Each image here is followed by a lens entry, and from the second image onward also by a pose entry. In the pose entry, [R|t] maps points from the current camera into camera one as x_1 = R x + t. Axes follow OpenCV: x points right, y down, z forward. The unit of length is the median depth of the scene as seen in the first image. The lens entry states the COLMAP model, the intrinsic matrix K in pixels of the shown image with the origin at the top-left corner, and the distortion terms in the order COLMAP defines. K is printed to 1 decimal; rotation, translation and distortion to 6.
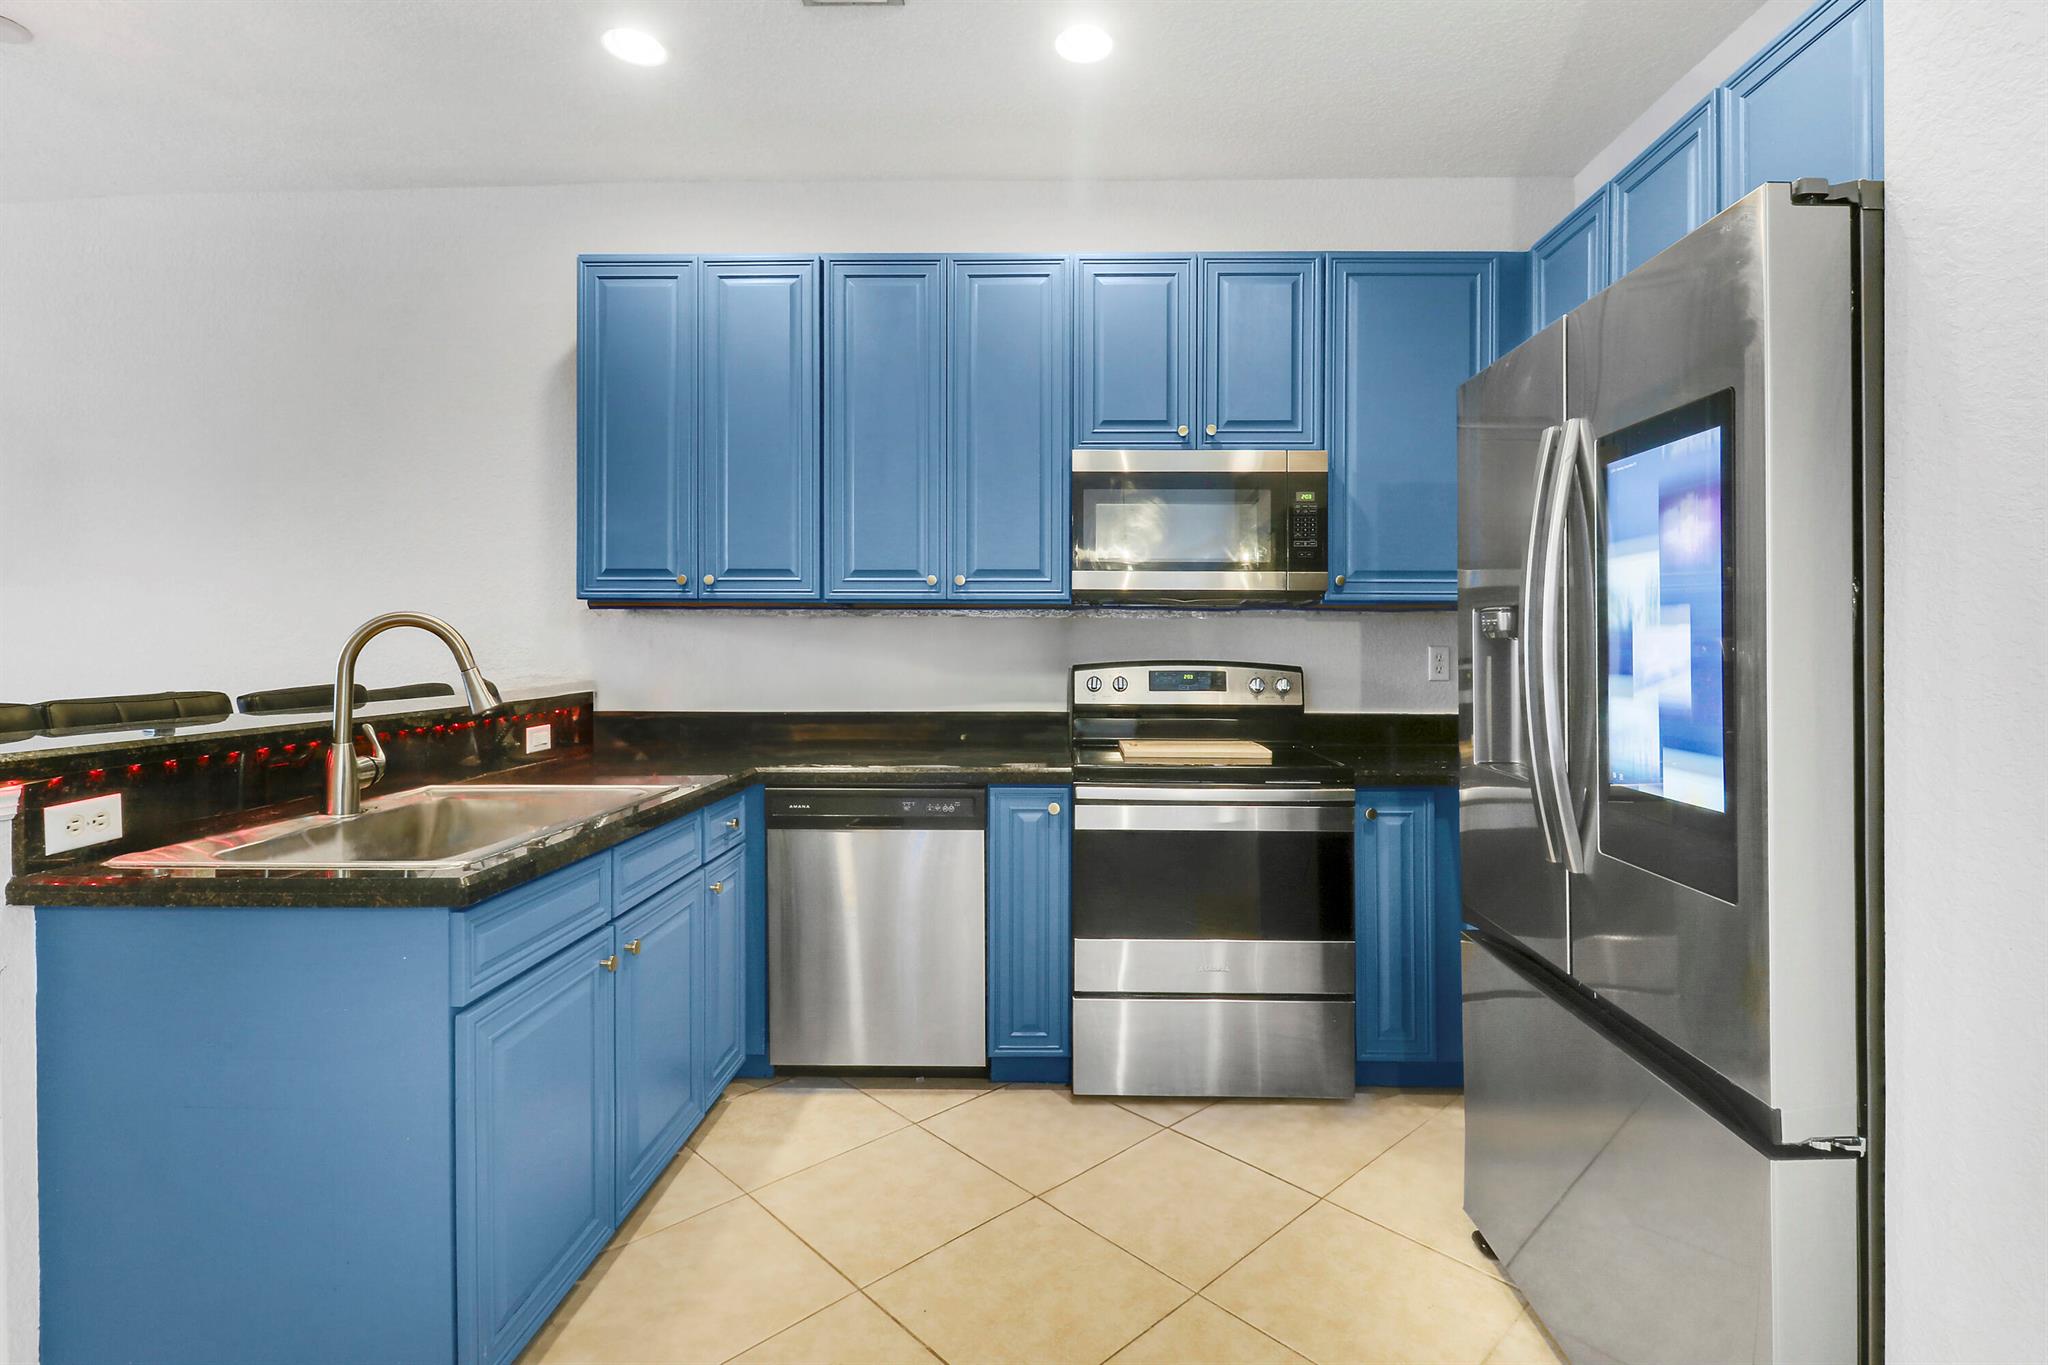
lens RADIAL K [[955.0, 0, 1064.7], [0, 955.0, 652.6], [0, 0, 1]] dist [0.000949, -0.008775]
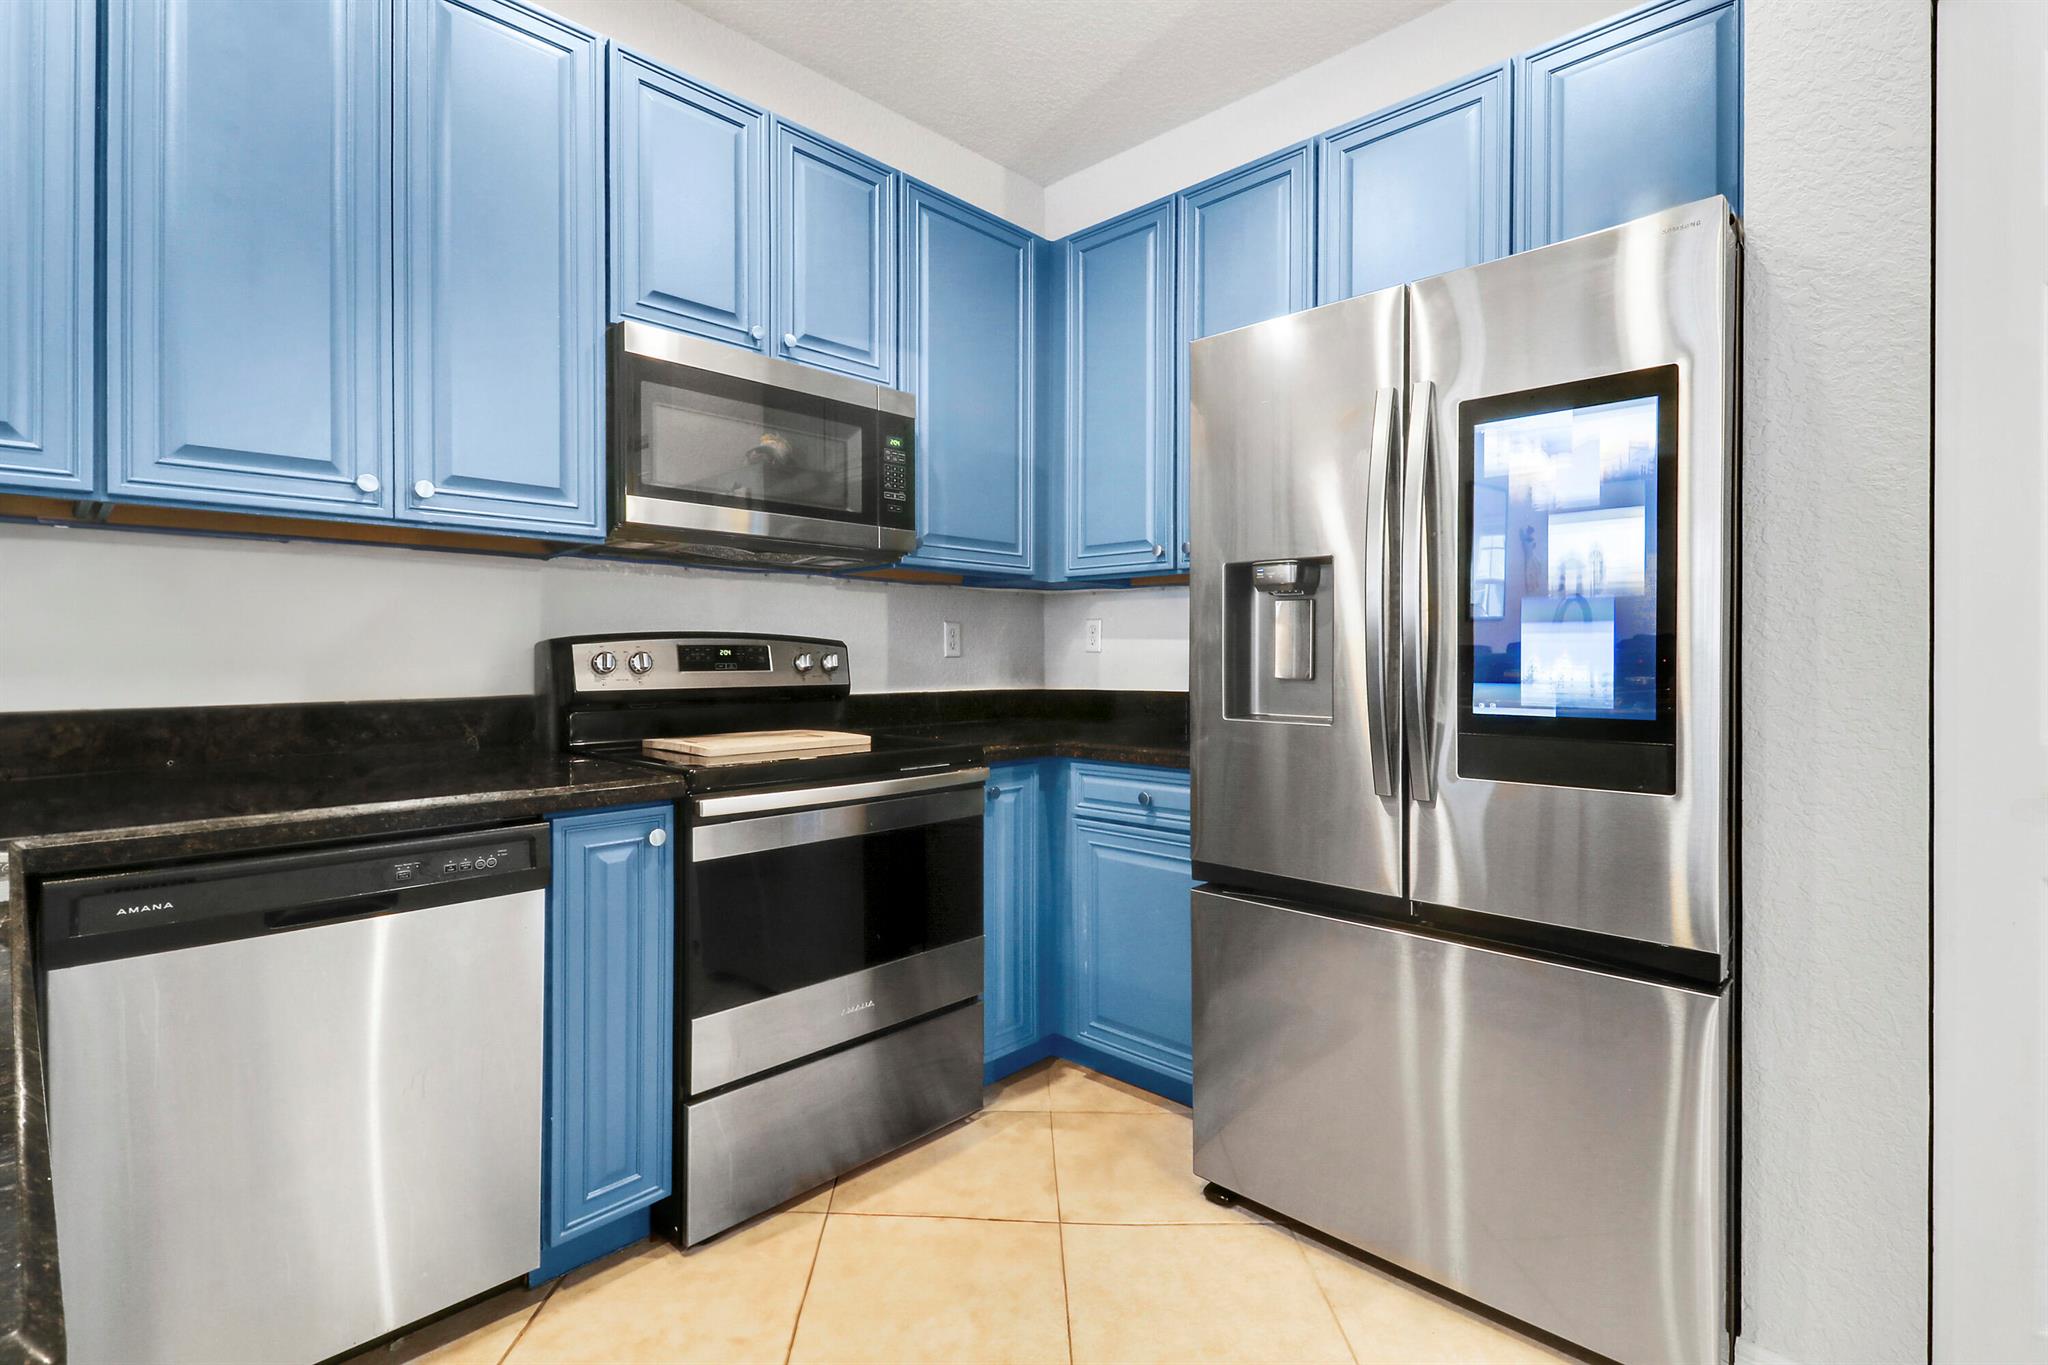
lens RADIAL K [[955.0, 0, 1049.7], [0, 955.0, 654.6], [0, 0, 1]] dist [0.000949, -0.008775]
pose [[0.676059, -0.003522, 0.736839, -0.291405], [0.009020, 0.999953, -0.003496, 0.035209], [-0.736793, 0.009009, 0.676059, 0.305657]]
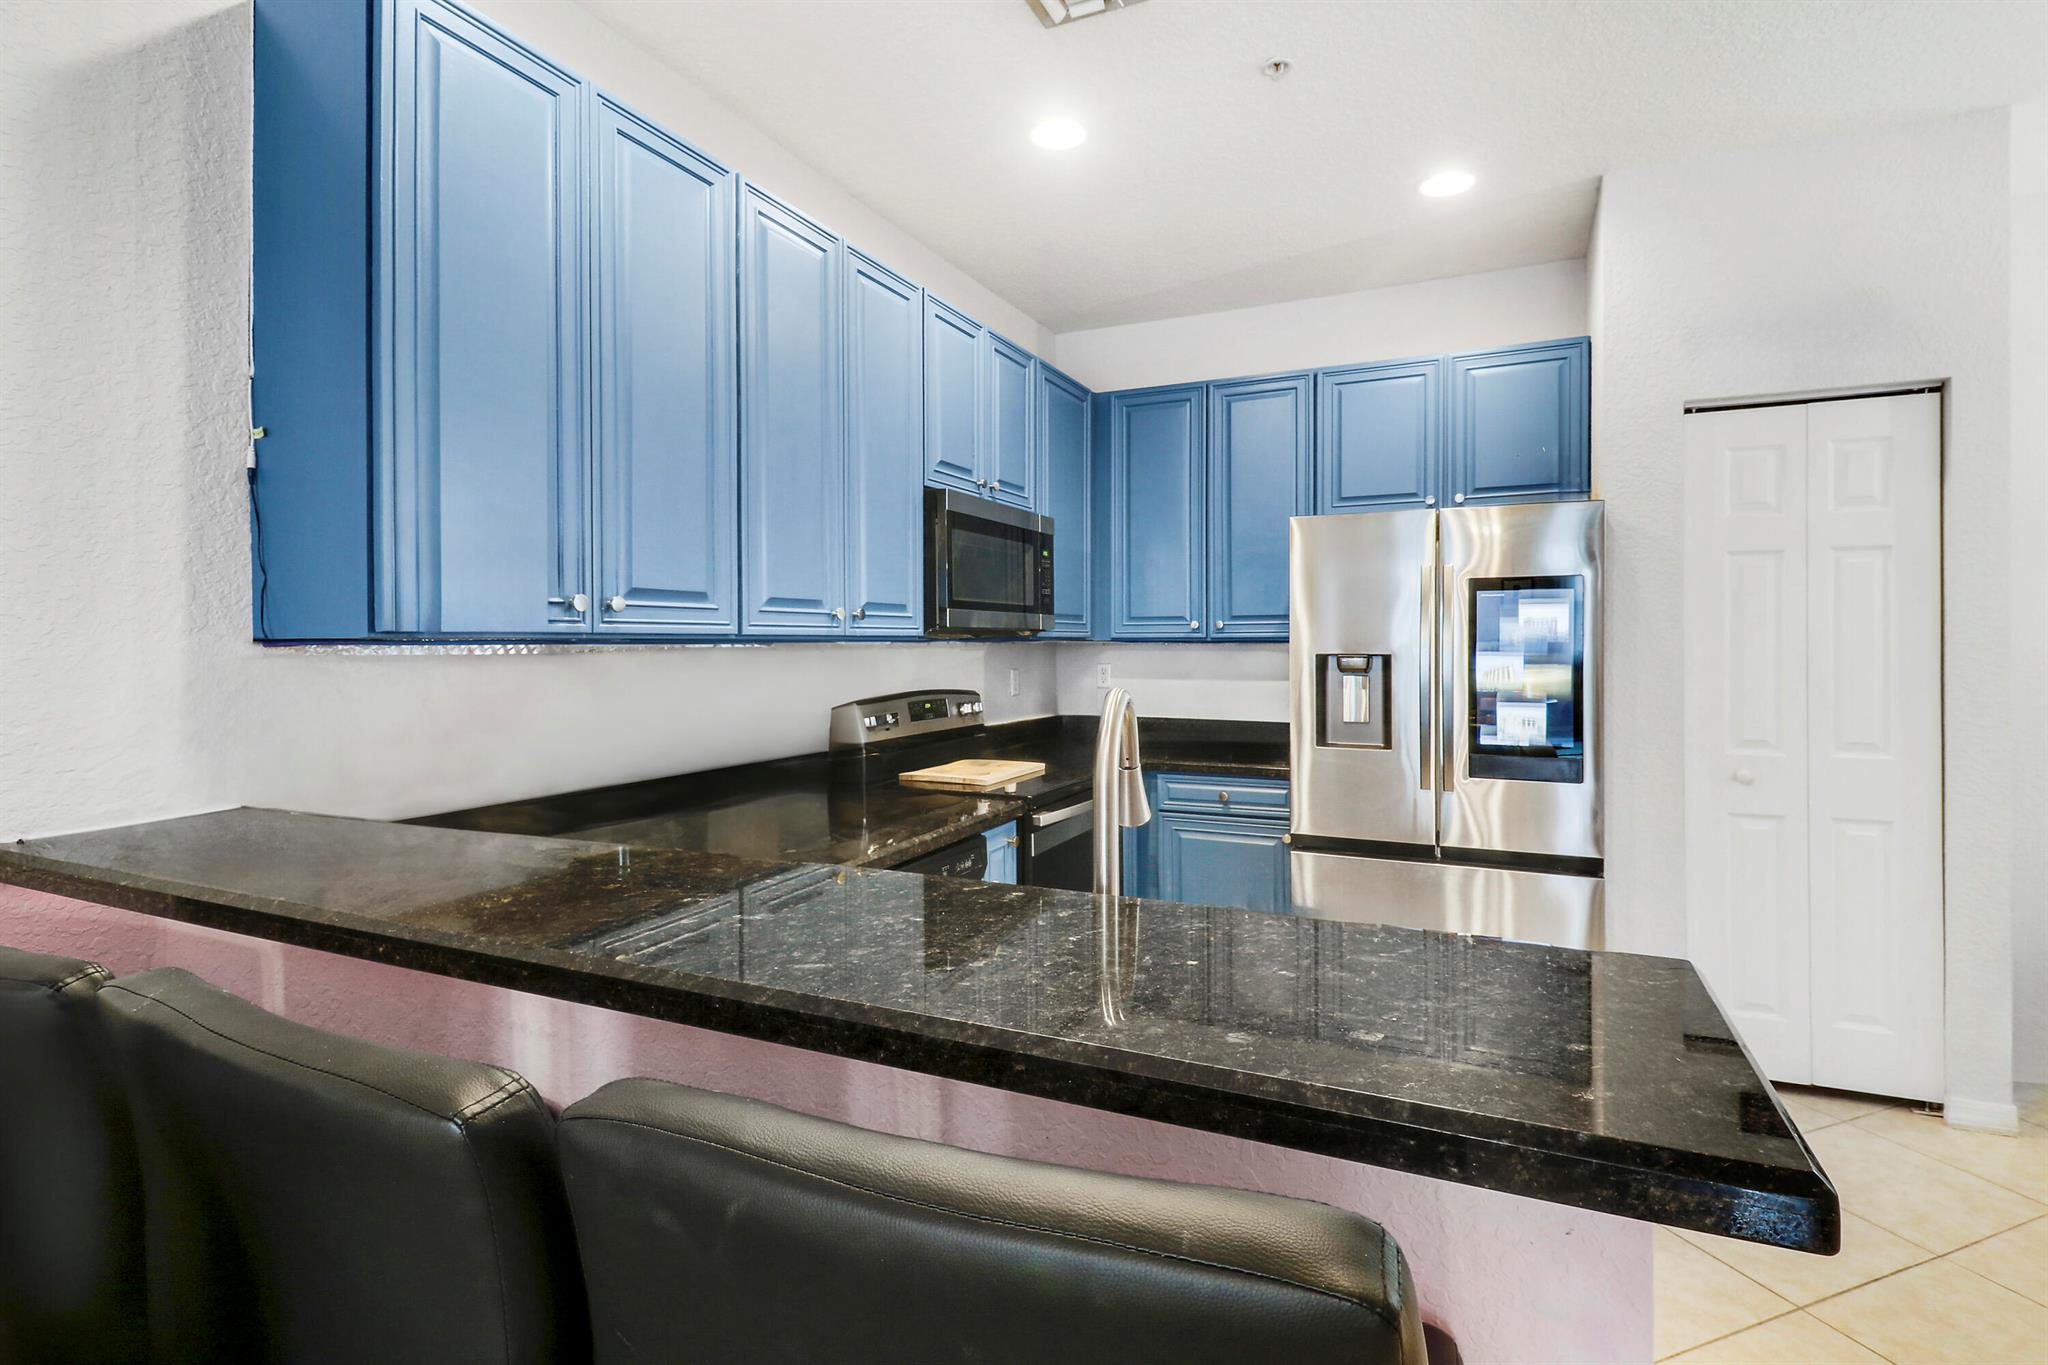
lens RADIAL K [[955.0, 0, 1034.4], [0, 955.0, 632.2], [0, 0, 1]] dist [0.000949, -0.008775]
pose [[0.422663, 0.000643, 0.906287, -0.853750], [0.017729, 0.999803, -0.008977, -0.048979], [-0.906113, 0.019862, 0.422568, 0.489155]]
